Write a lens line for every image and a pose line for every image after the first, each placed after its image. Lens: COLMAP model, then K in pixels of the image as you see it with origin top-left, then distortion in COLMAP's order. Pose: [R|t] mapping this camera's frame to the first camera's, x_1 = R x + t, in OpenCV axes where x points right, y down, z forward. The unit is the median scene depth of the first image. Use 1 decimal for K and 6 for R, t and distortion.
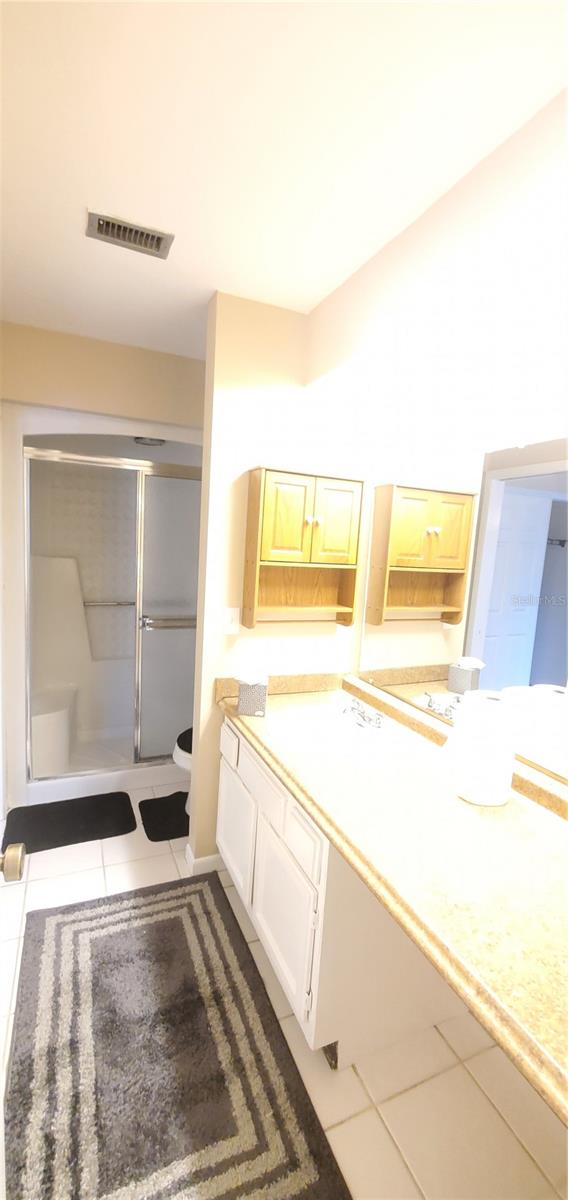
lens RADIAL K [[485.4, 0, 282.6], [0, 485.4, 598.1], [0, 0, 1]] dist [-0.000002, -0.000352]
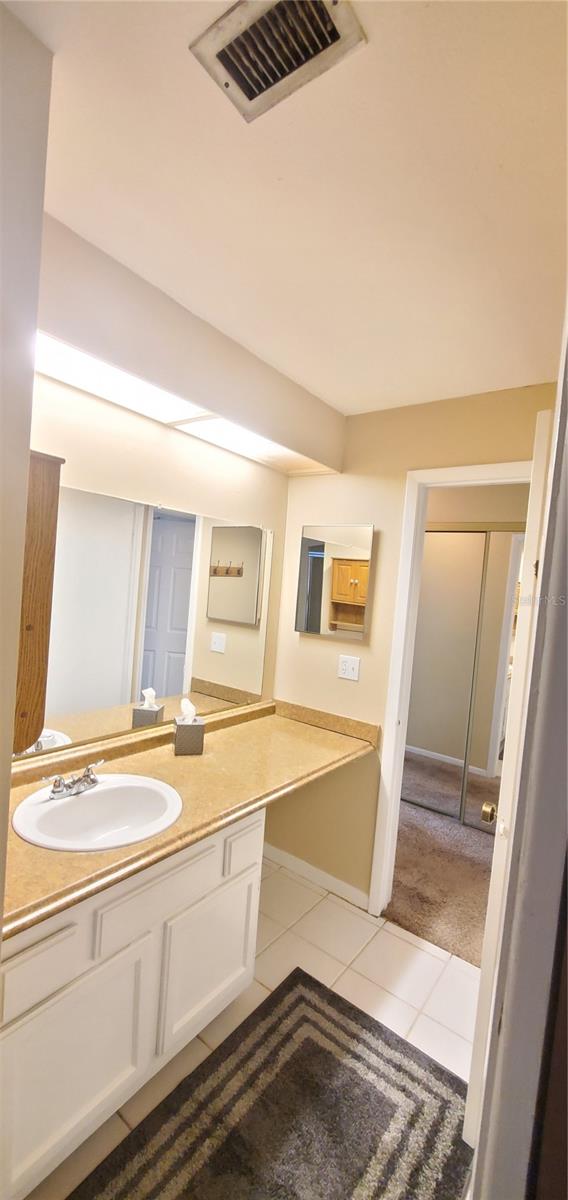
lens RADIAL K [[485.4, 0, 282.8], [0, 485.4, 600.7], [0, 0, 1]] dist [-0.000002, -0.000352]
pose [[-0.477021, -0.148989, 0.866172, -0.939704], [0.006012, 0.984951, 0.172731, -0.285660], [-0.878872, 0.087603, -0.468946, 1.434689]]
